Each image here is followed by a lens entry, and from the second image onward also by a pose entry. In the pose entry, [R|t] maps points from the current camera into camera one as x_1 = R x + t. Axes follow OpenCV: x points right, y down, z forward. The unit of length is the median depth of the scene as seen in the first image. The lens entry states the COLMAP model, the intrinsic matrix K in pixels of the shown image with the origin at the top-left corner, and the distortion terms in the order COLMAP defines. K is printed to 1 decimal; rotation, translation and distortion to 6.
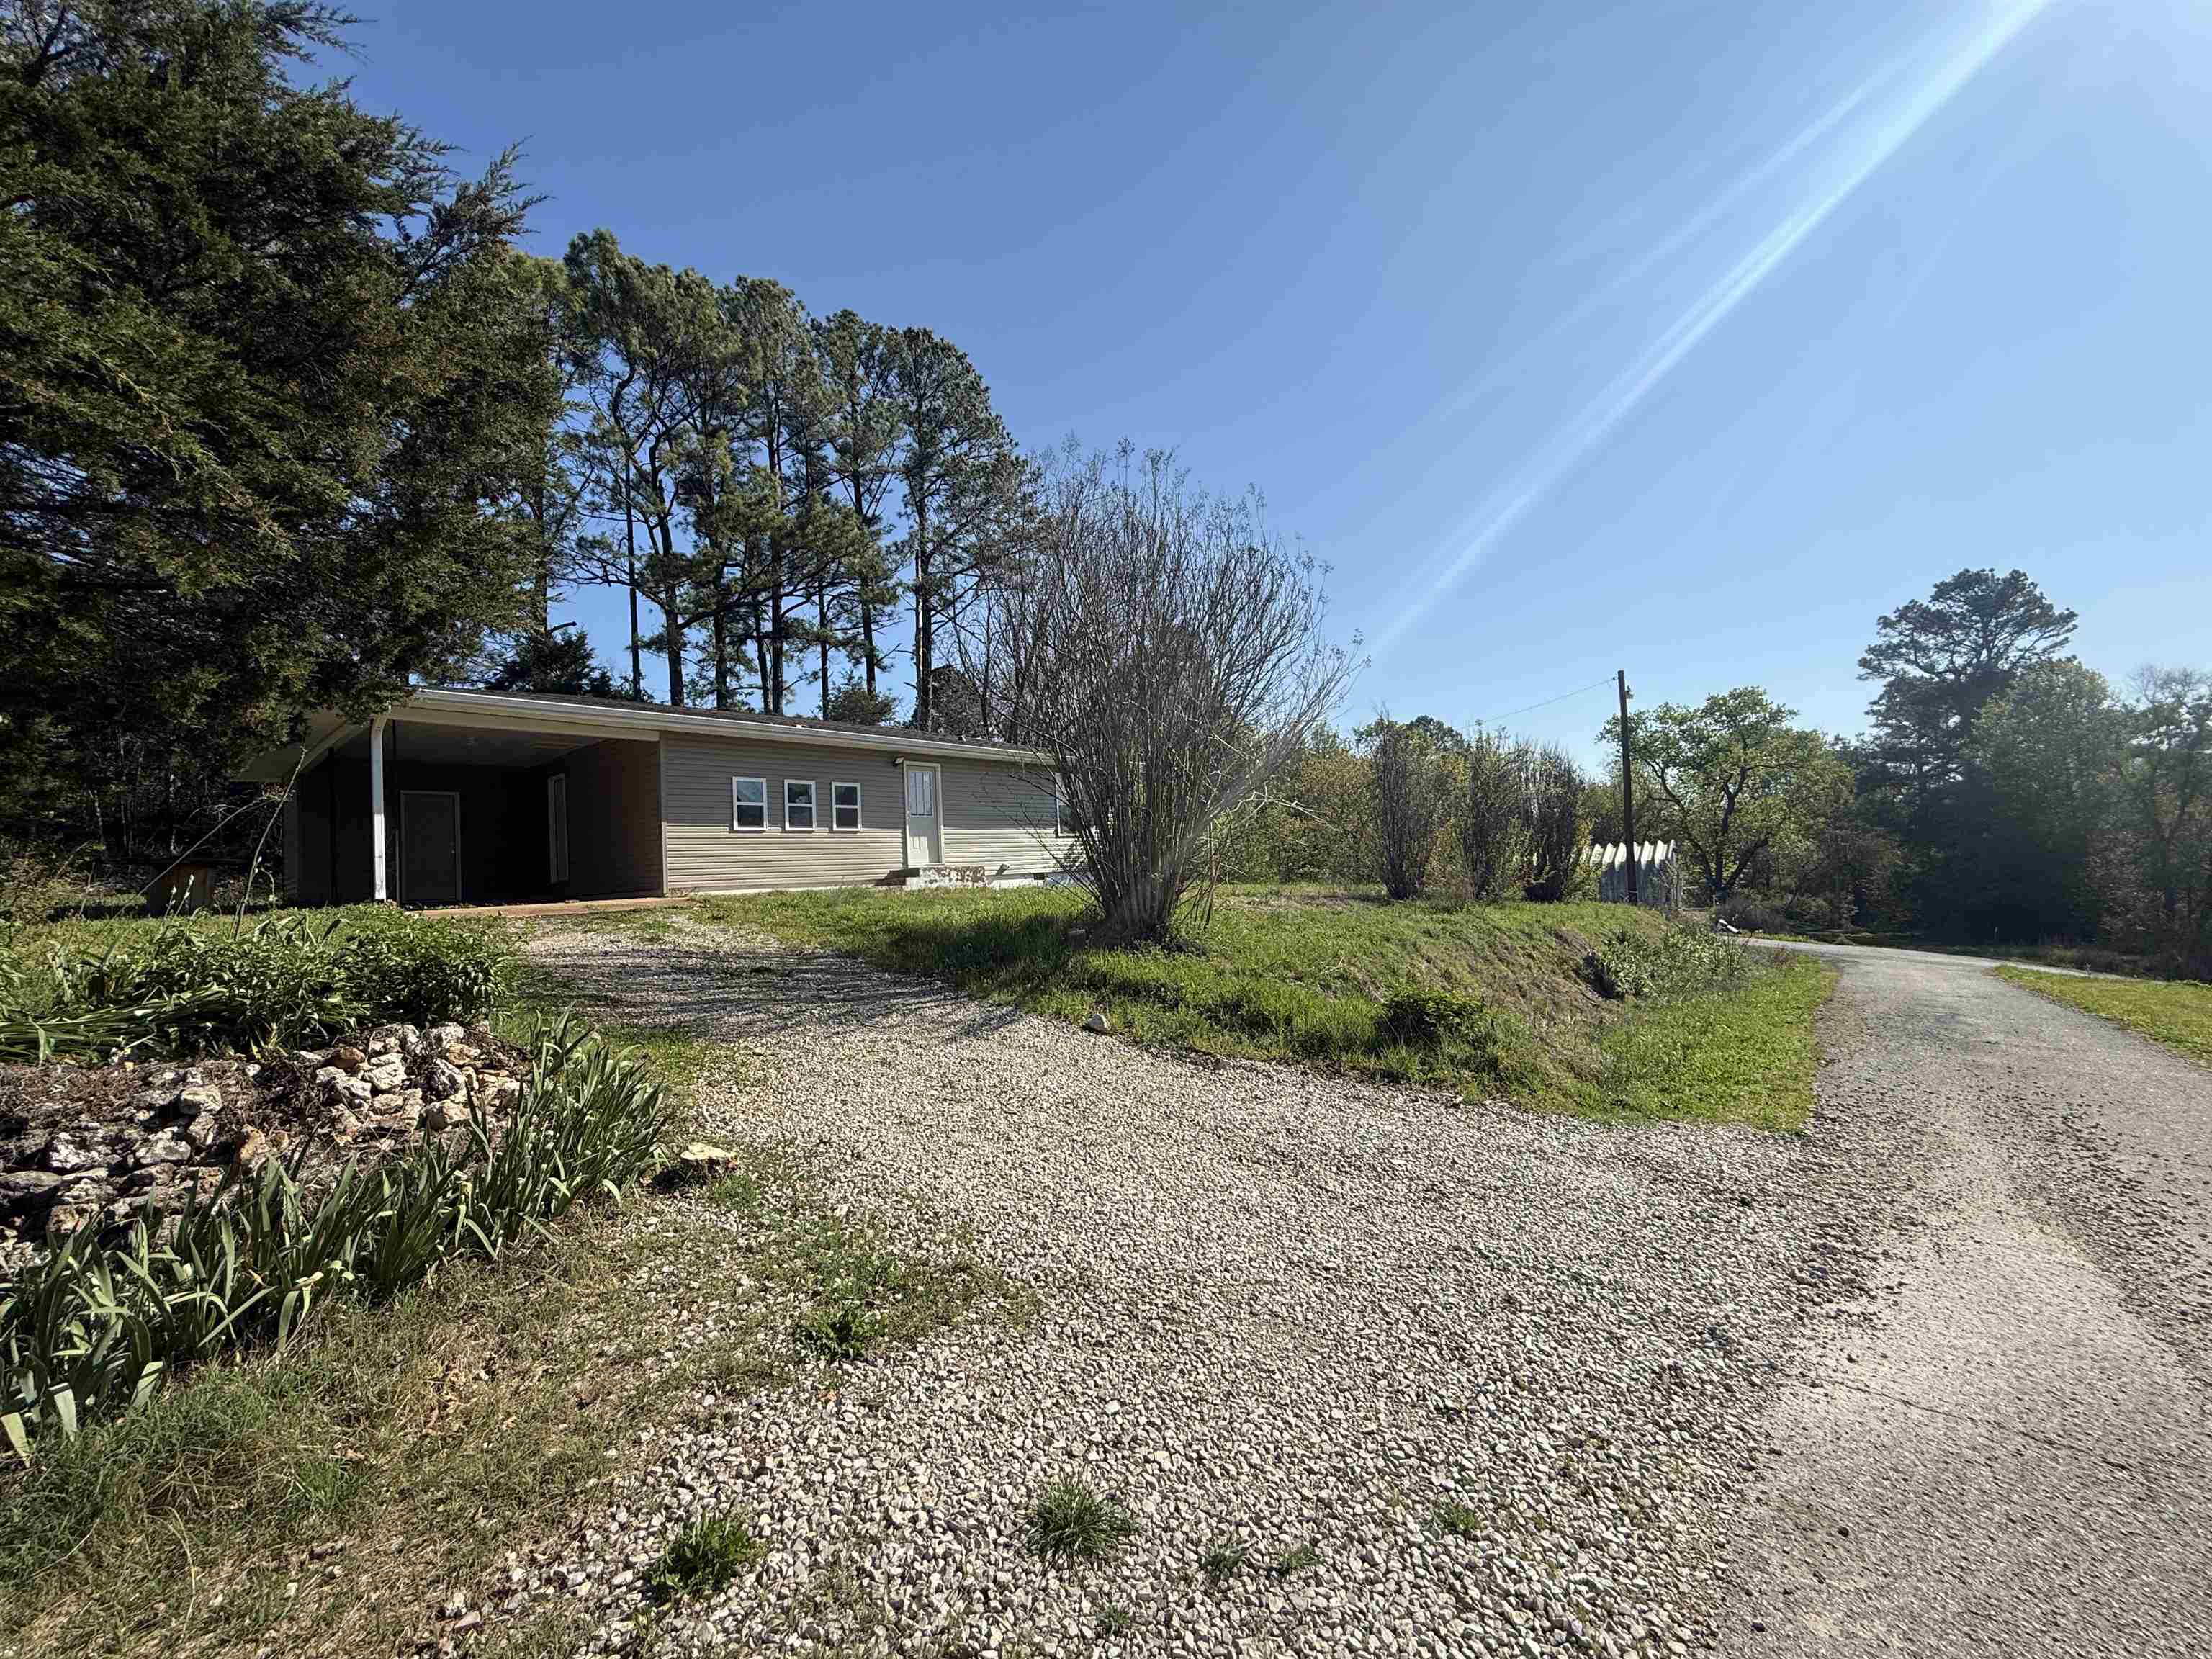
lens RADIAL K [[895.5, 0, 1108.4], [0, 895.5, 829.4], [0, 0, 1]] dist [0.003860, 0.000757]
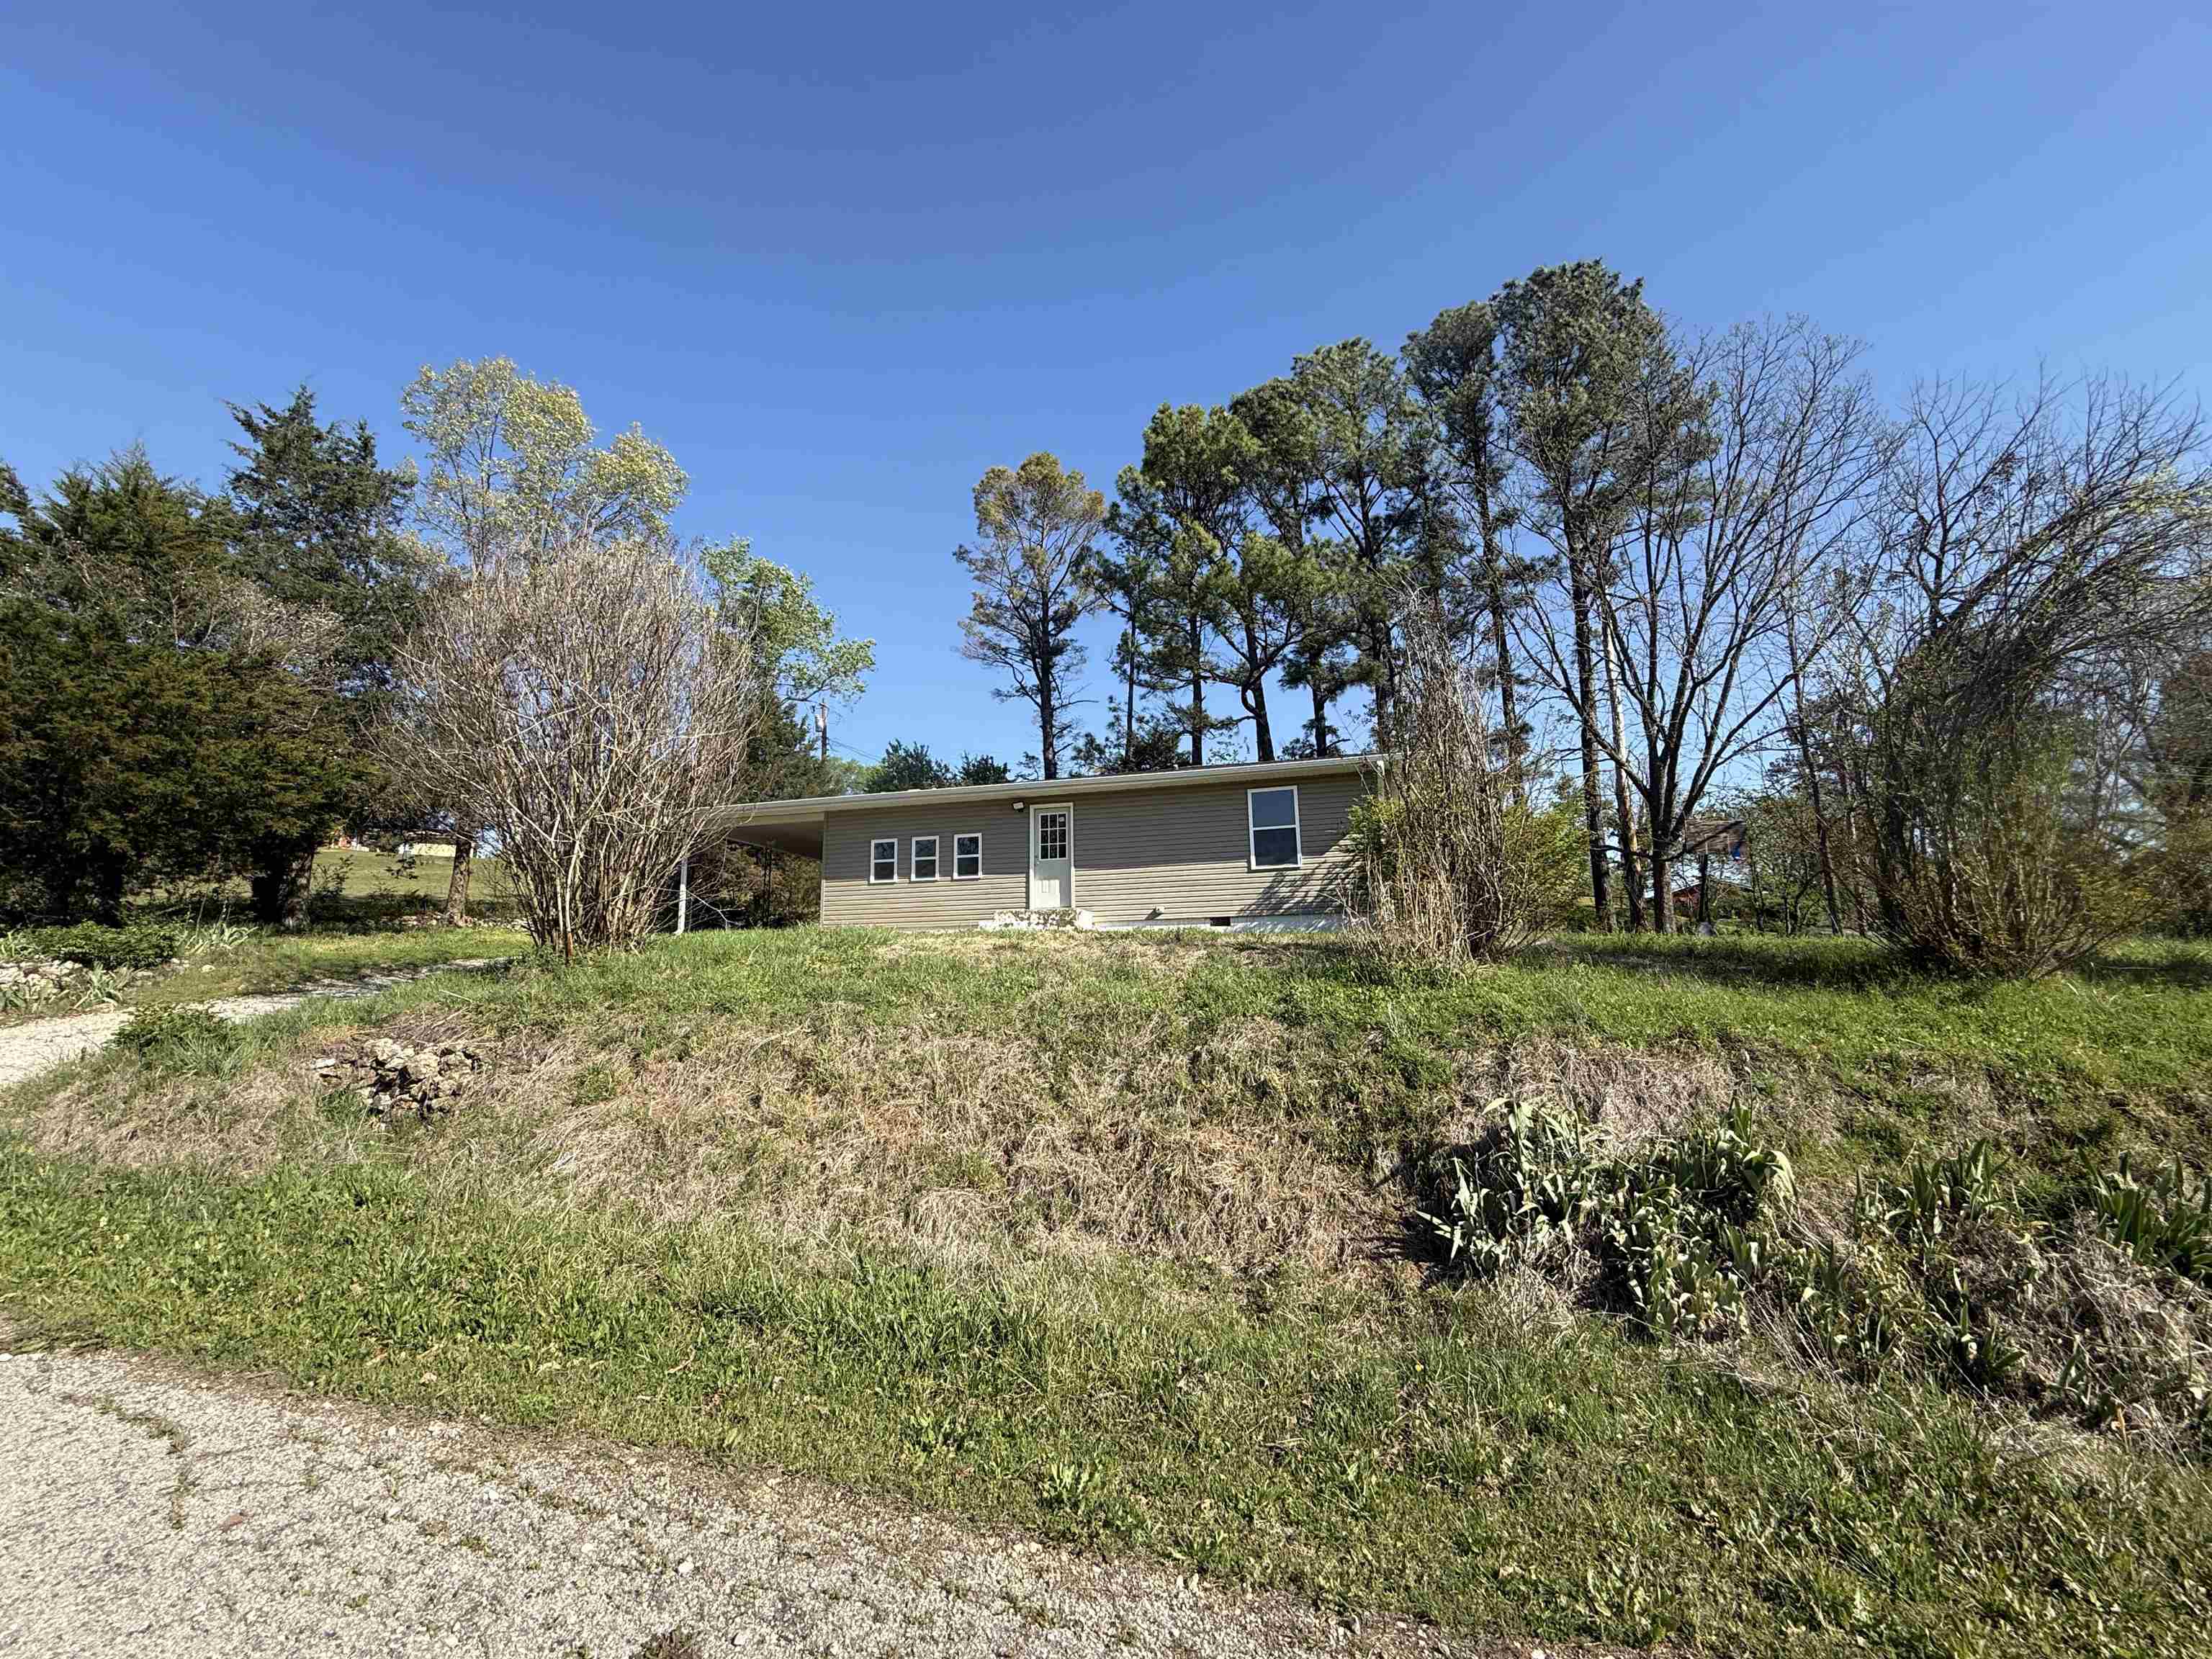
lens RADIAL K [[895.5, 0, 1111.0], [0, 895.5, 798.9], [0, 0, 1]] dist [0.003860, 0.000757]
pose [[0.438322, -0.109116, -0.892170, 0.756238], [0.048372, 0.994029, -0.097808, 0.020415], [0.897516, -0.000284, 0.440983, 0.674966]]
